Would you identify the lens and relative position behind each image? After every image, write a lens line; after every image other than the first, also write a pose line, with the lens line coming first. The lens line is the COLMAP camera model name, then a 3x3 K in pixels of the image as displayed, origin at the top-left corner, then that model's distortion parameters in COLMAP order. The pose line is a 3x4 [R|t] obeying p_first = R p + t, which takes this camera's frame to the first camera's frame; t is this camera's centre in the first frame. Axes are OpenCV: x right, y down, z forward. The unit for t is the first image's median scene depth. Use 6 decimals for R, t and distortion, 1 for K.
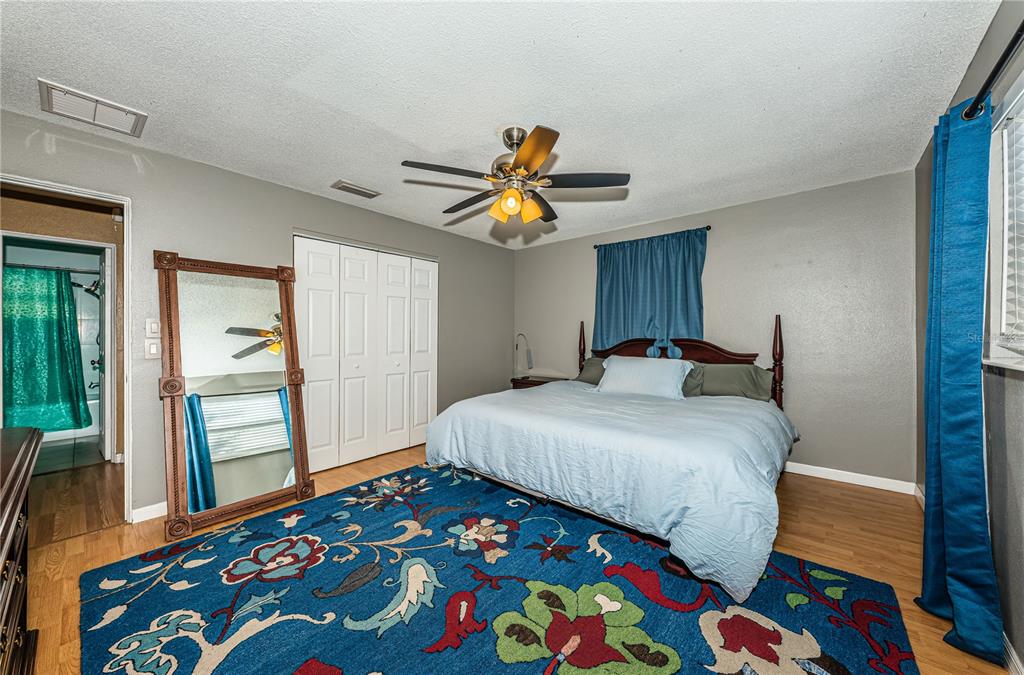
lens RADIAL K [[368.8, 0, 511.4], [0, 368.8, 341.1], [0, 0, 1]] dist [0.001070, -0.000107]
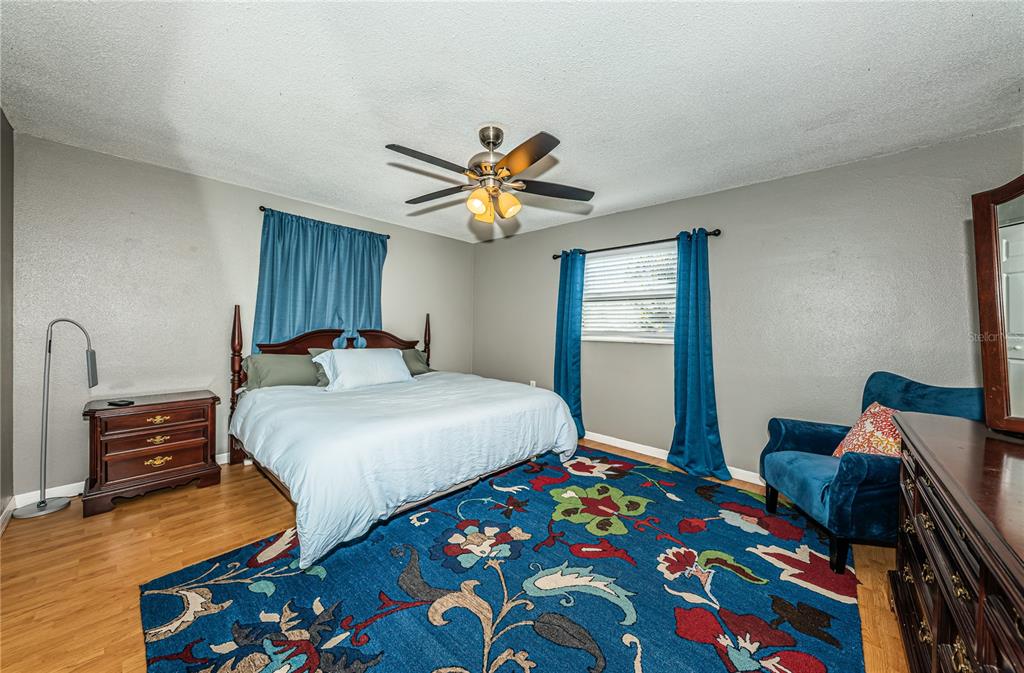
lens RADIAL K [[357.6, 0, 512.0], [0, 357.6, 336.5], [0, 0, 1]] dist [0.000972, 0.000008]
pose [[0.023025, -0.025946, 0.999398, -0.993543], [-0.000763, 0.999662, 0.025971, -0.024064], [-0.999735, -0.001361, 0.022997, 0.919731]]
